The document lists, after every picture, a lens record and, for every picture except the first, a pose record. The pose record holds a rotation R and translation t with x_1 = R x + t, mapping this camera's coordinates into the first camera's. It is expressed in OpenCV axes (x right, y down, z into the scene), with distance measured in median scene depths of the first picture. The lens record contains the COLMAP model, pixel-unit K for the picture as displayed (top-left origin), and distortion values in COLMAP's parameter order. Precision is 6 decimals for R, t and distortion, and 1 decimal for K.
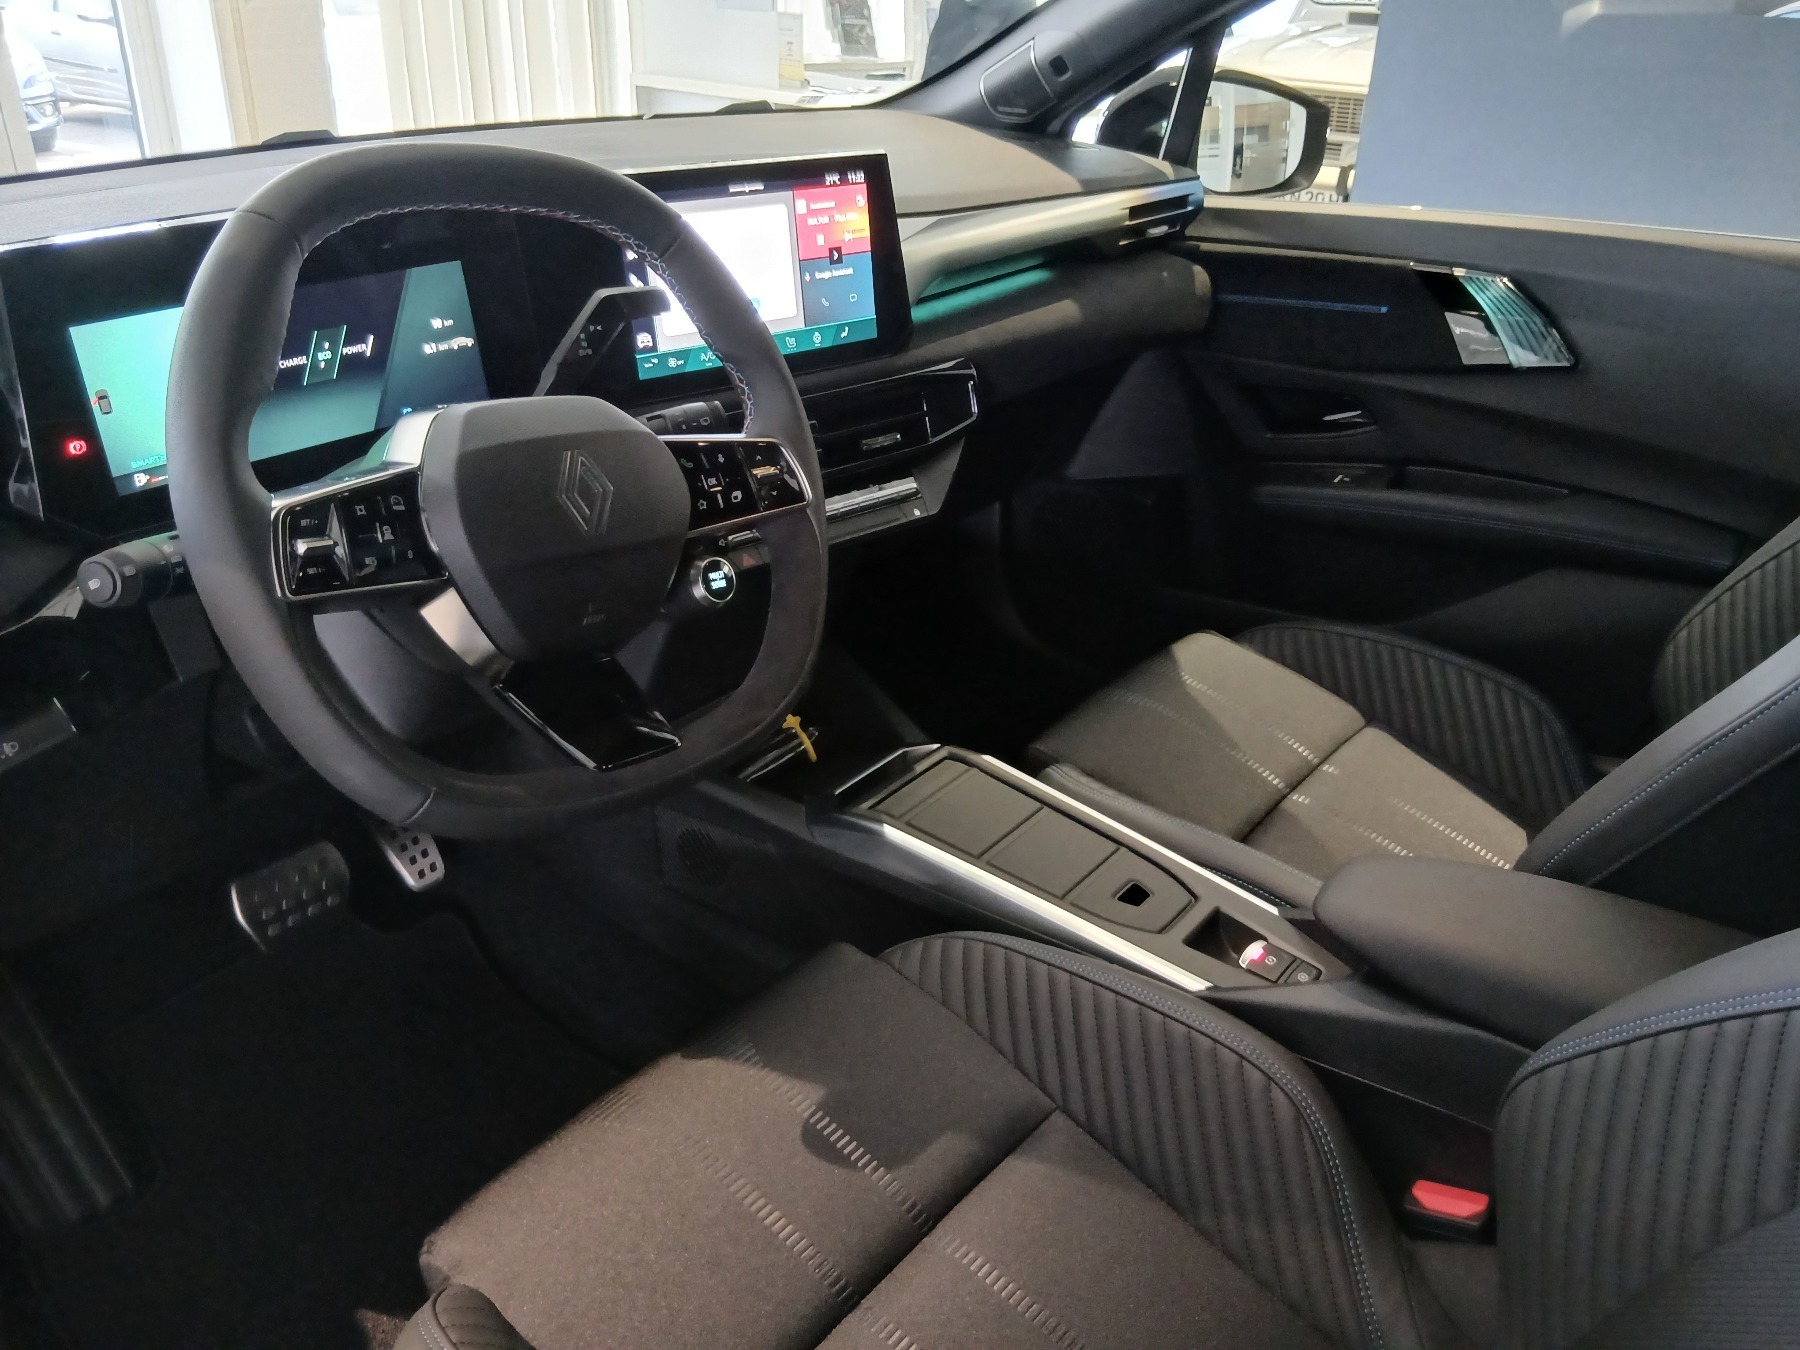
lens RADIAL K [[1390.1, 0, 852.9], [0, 1390.1, 678.6], [0, 0, 1]] dist [0.040204, -0.085731]
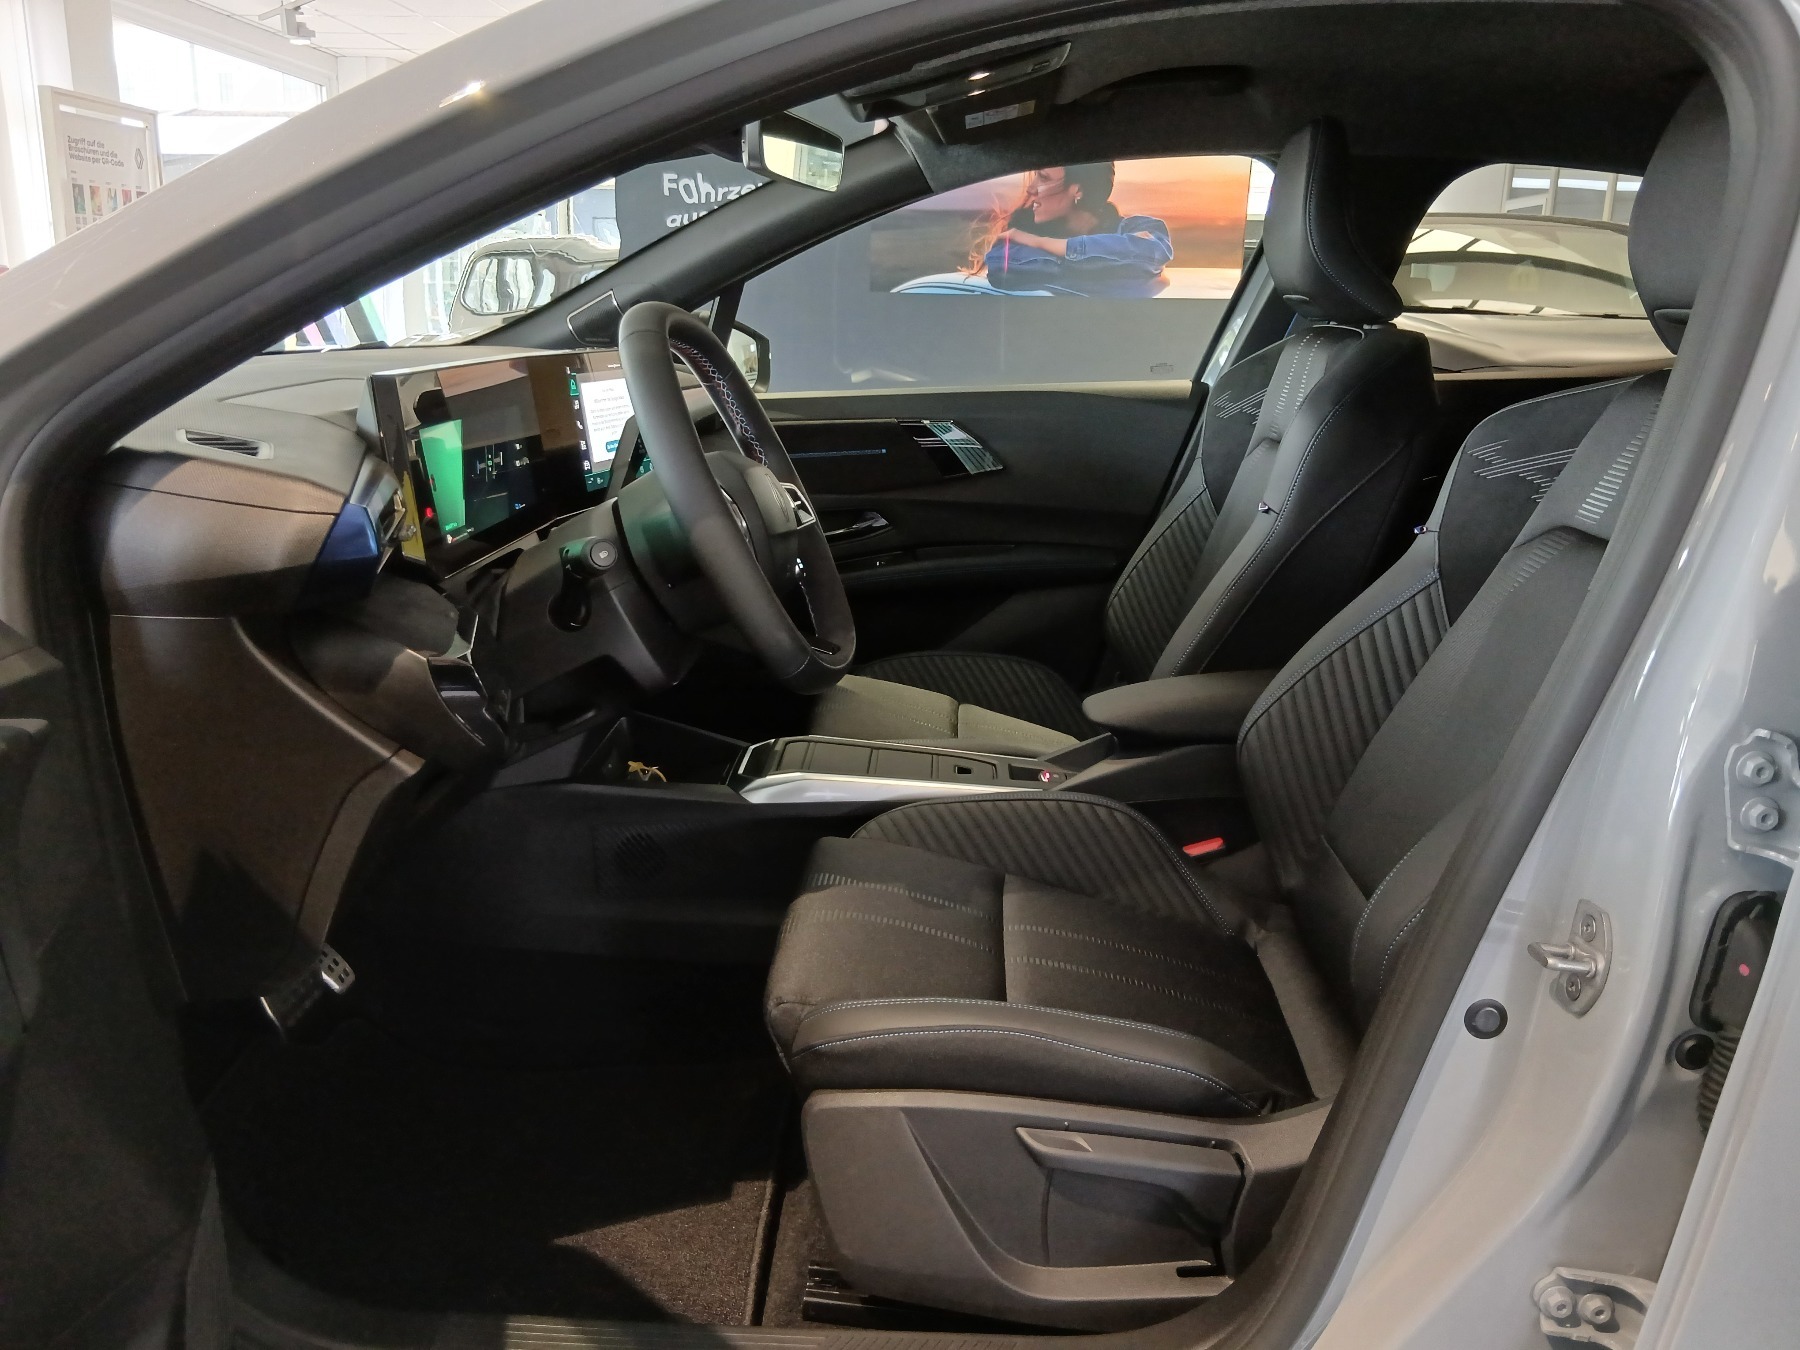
lens RADIAL K [[1413.8, 0, 911.2], [0, 1413.8, 669.4], [0, 0, 1]] dist [0.033927, -0.072947]
pose [[0.786059, -0.155355, 0.598312, -0.728392], [0.275091, 0.954692, -0.113522, 0.194871], [-0.553567, 0.253825, 0.793181, -0.253620]]
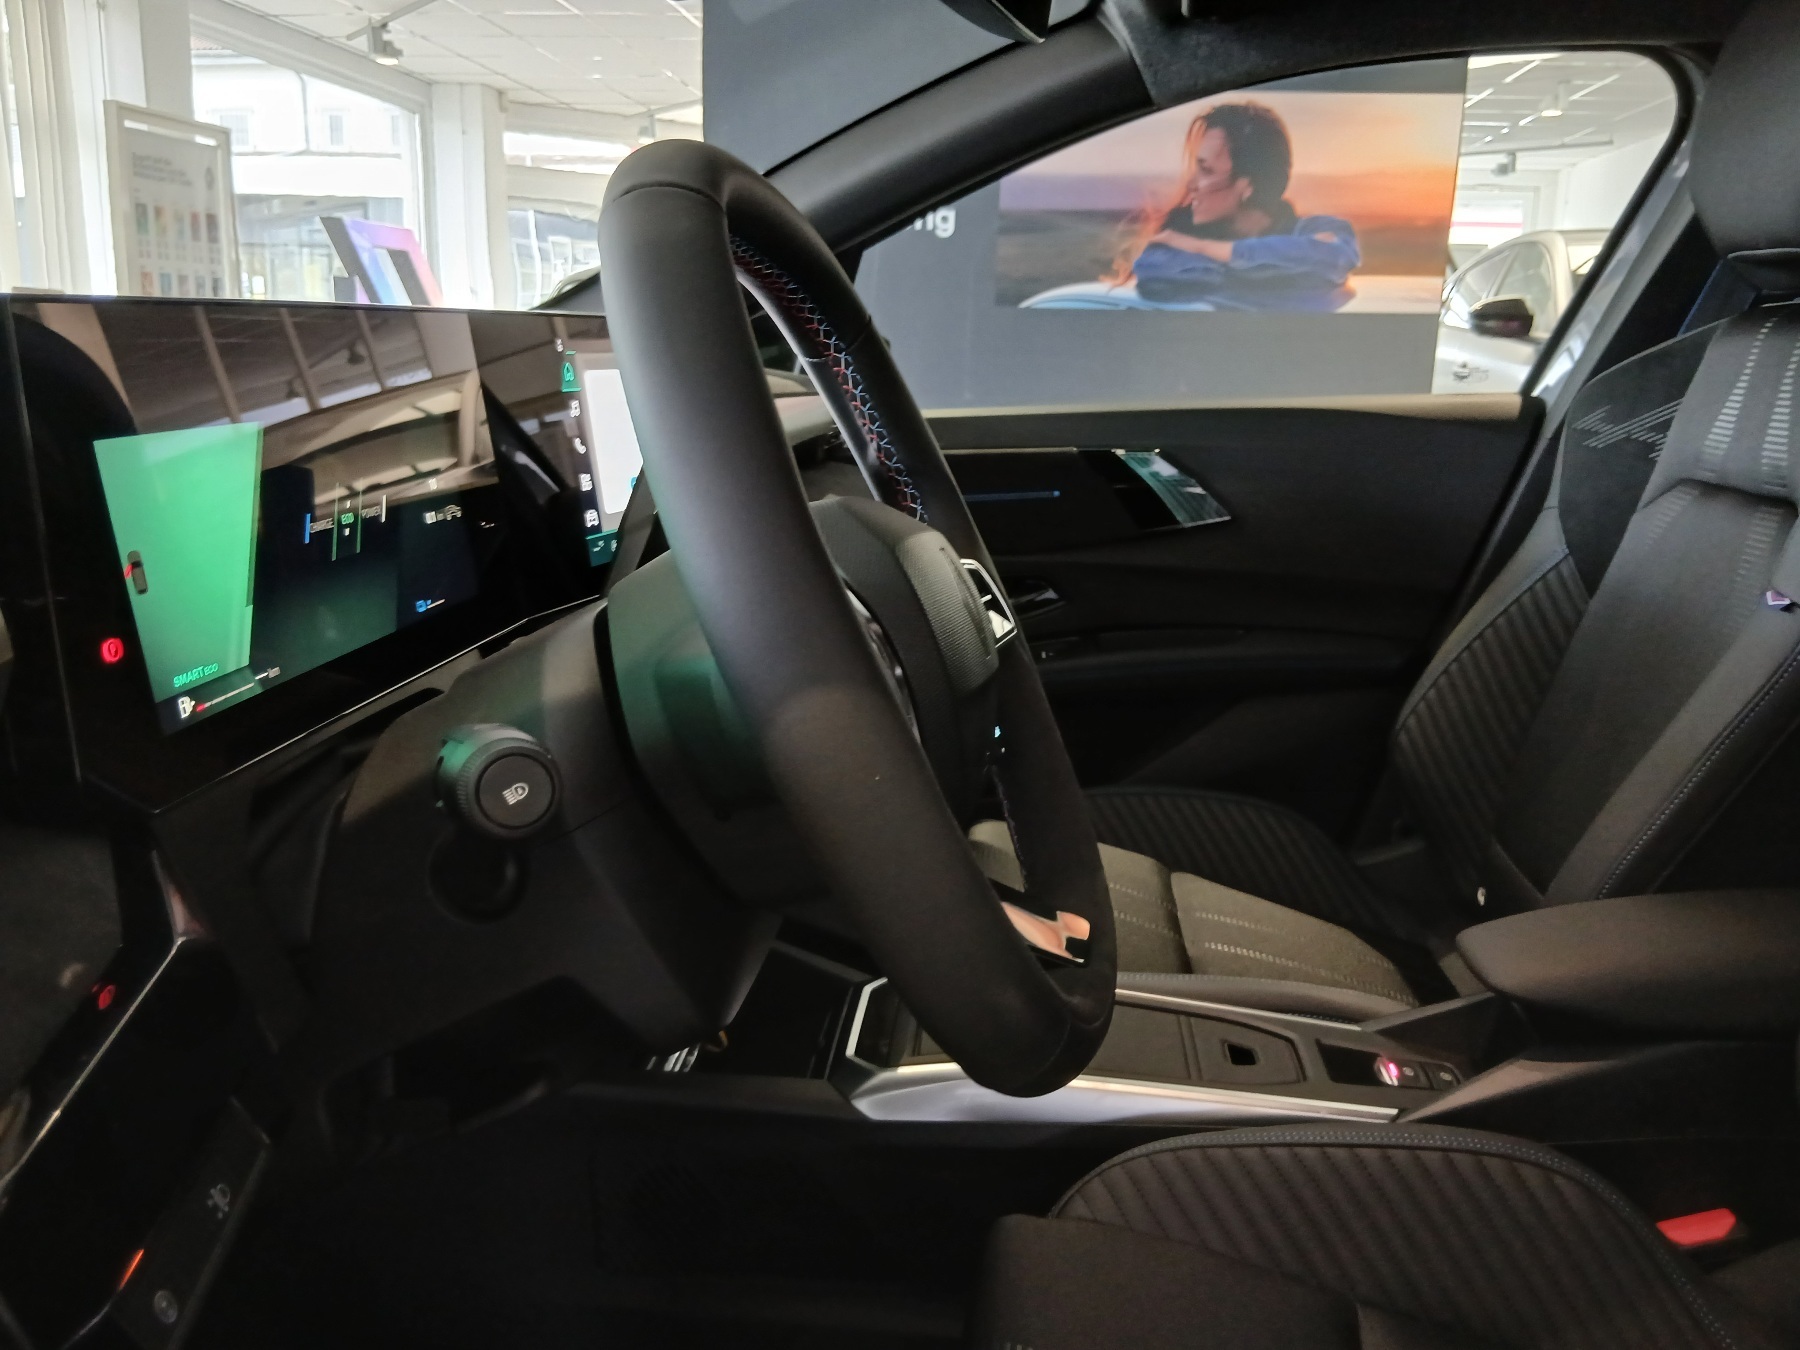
lens RADIAL K [[1385.5, 0, 866.1], [0, 1385.5, 674.1], [0, 0, 1]] dist [-0.005719, -0.033967]
pose [[0.840643, -0.126981, 0.526493, -0.408756], [0.243648, 0.956866, -0.158249, 0.001637], [-0.483689, 0.261310, 0.835322, 0.277391]]
